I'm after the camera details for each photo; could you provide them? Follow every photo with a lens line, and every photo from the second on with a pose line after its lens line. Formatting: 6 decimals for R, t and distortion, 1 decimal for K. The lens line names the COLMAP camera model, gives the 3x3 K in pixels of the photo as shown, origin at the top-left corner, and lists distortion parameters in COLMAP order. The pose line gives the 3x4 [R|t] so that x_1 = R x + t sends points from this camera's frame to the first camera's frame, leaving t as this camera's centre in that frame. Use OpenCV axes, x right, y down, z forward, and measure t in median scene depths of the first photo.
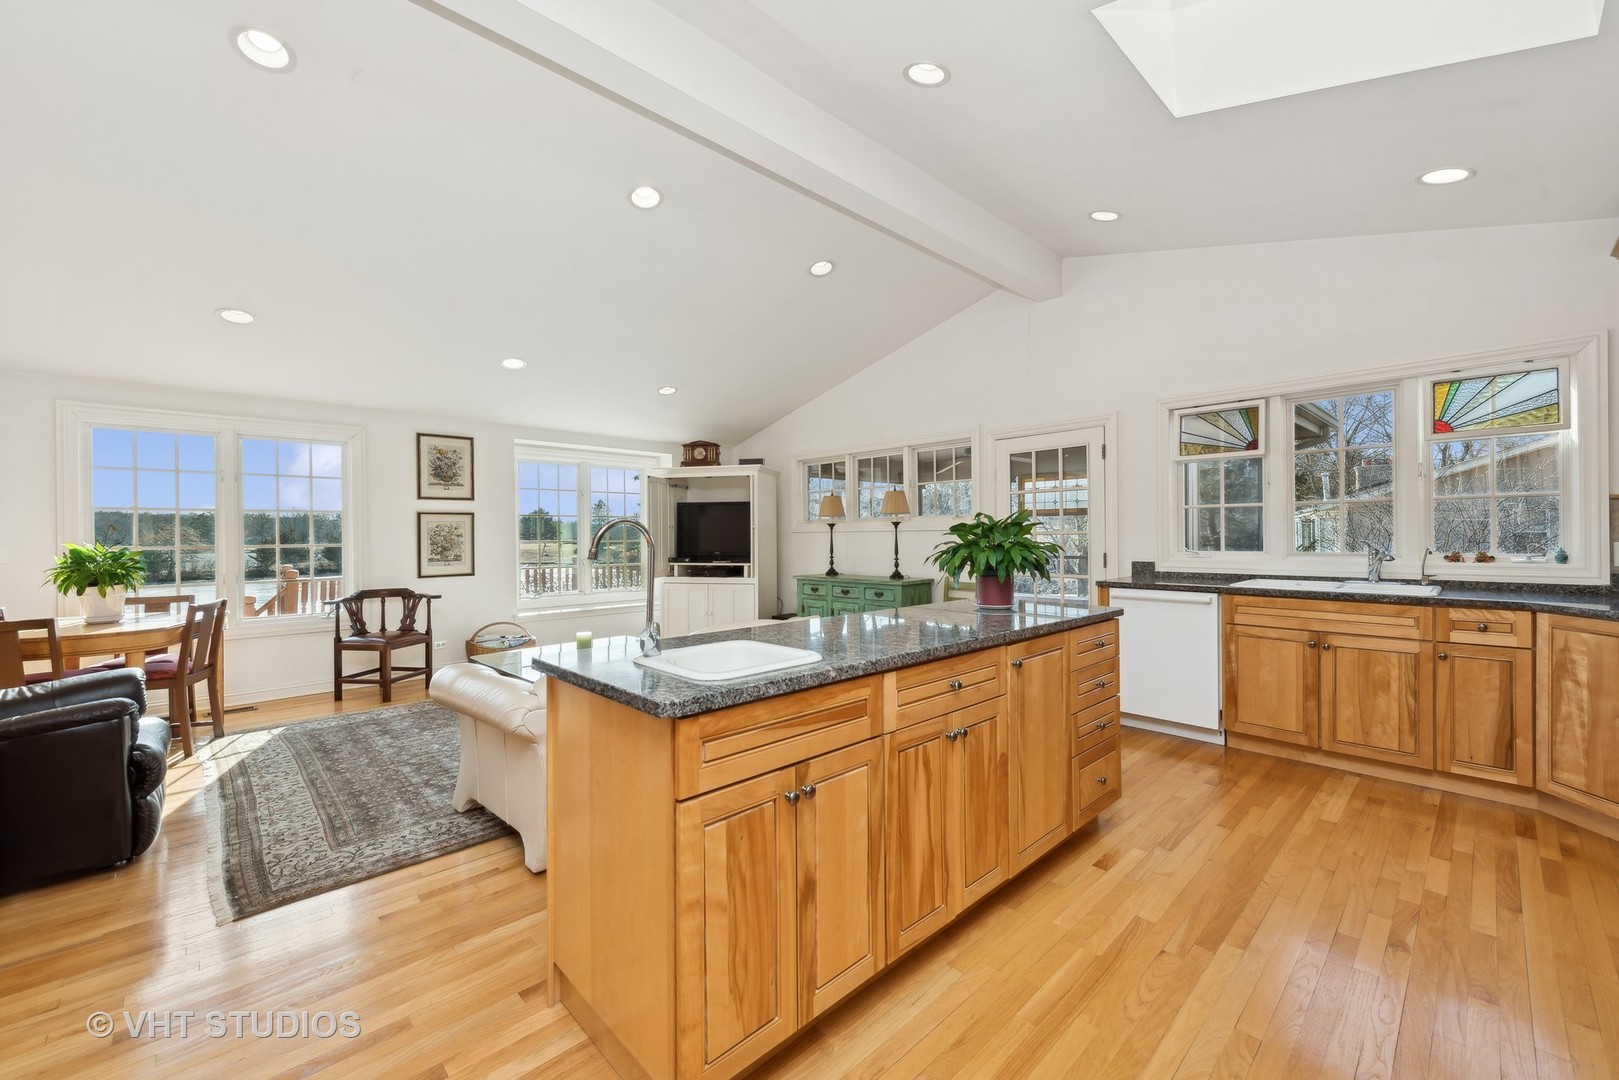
lens RADIAL K [[640.9, 0, 805.5], [0, 640.9, 534.4], [0, 0, 1]] dist [0.007559, -0.000169]
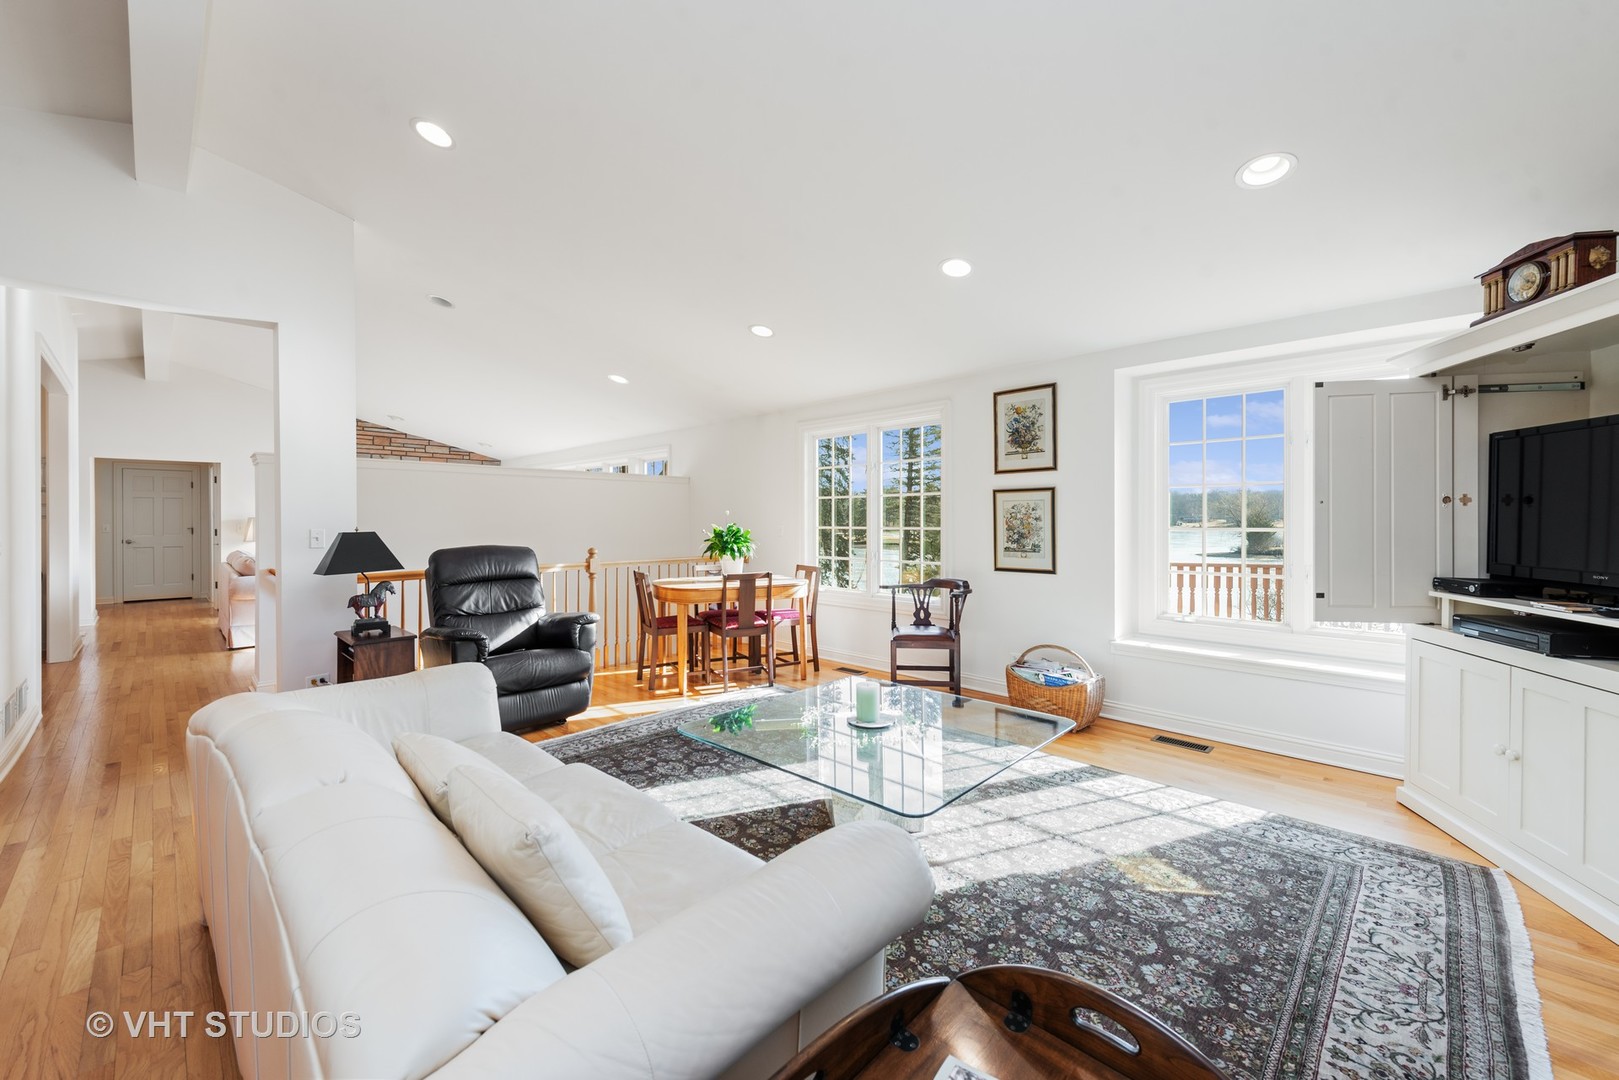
lens RADIAL K [[640.9, 0, 805.1], [0, 640.9, 529.7], [0, 0, 1]] dist [0.007559, -0.000169]
pose [[0.051935, 0.026220, -0.998306, 0.191590], [0.005113, 0.999635, 0.026521, -0.006710], [0.998637, -0.006482, 0.051782, 0.691237]]
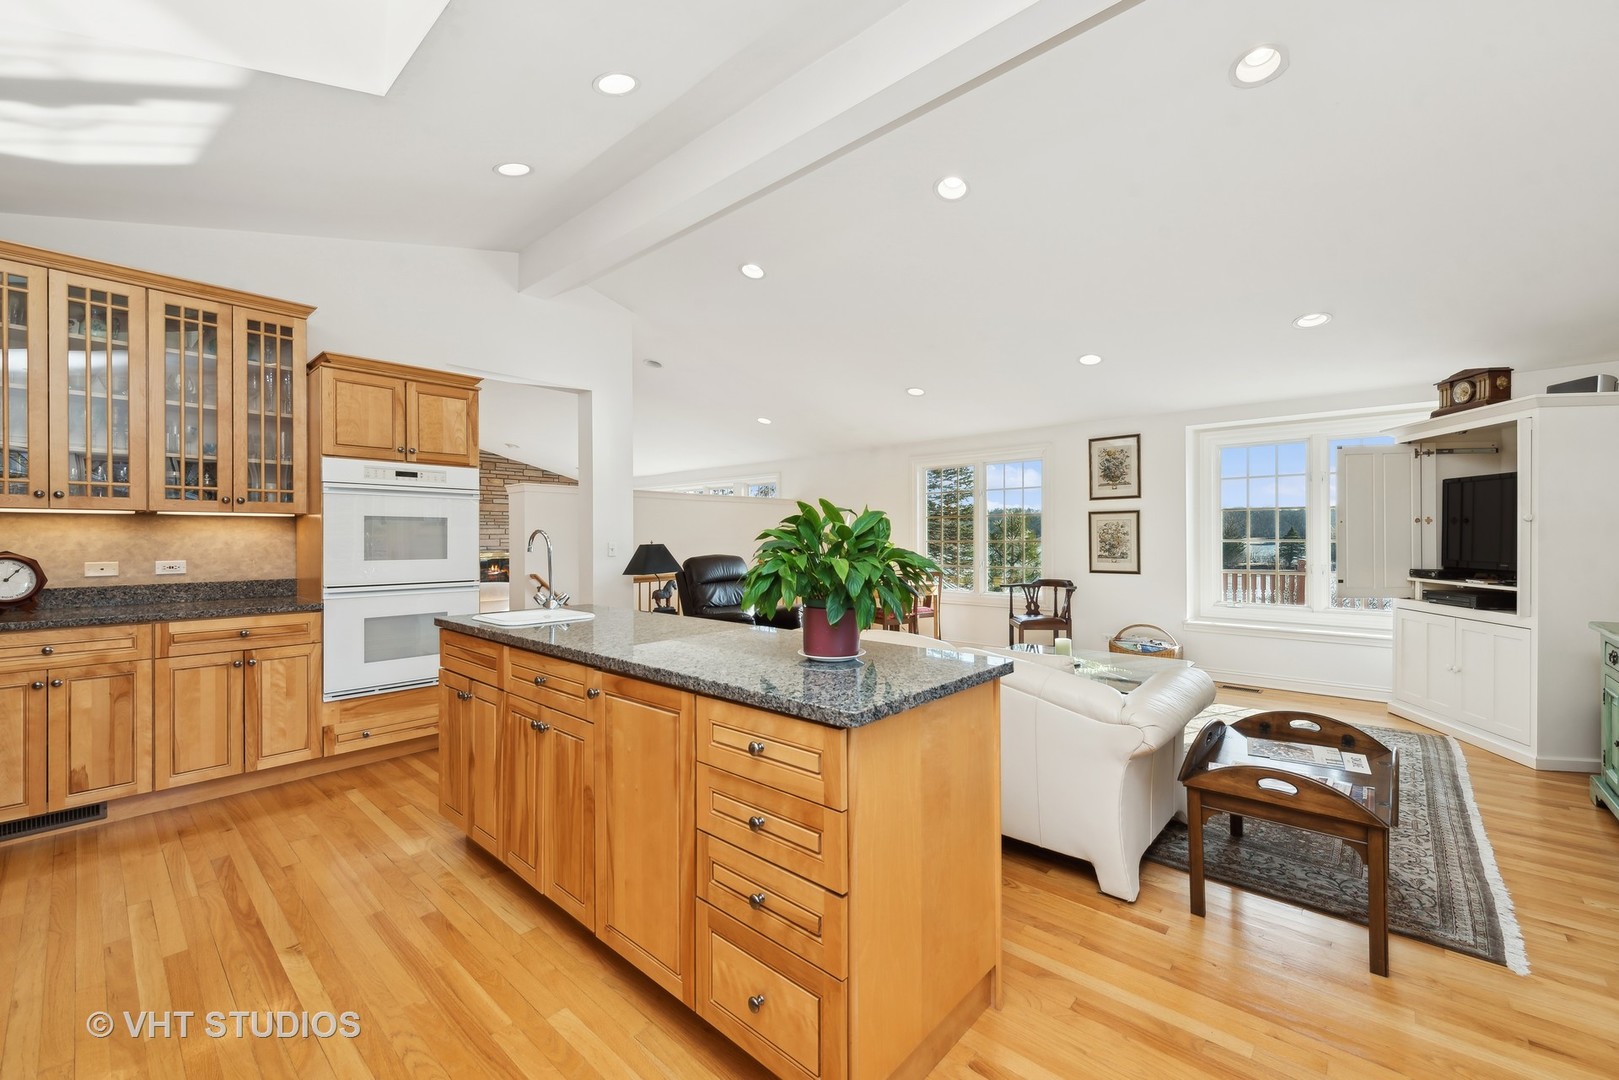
lens RADIAL K [[640.9, 0, 820.9], [0, 640.9, 544.5], [0, 0, 1]] dist [0.007559, -0.000169]
pose [[0.100735, 0.023029, -0.994647, 0.418468], [0.007048, 0.999690, 0.023860, -0.008397], [0.994888, -0.009414, 0.100541, 0.420976]]
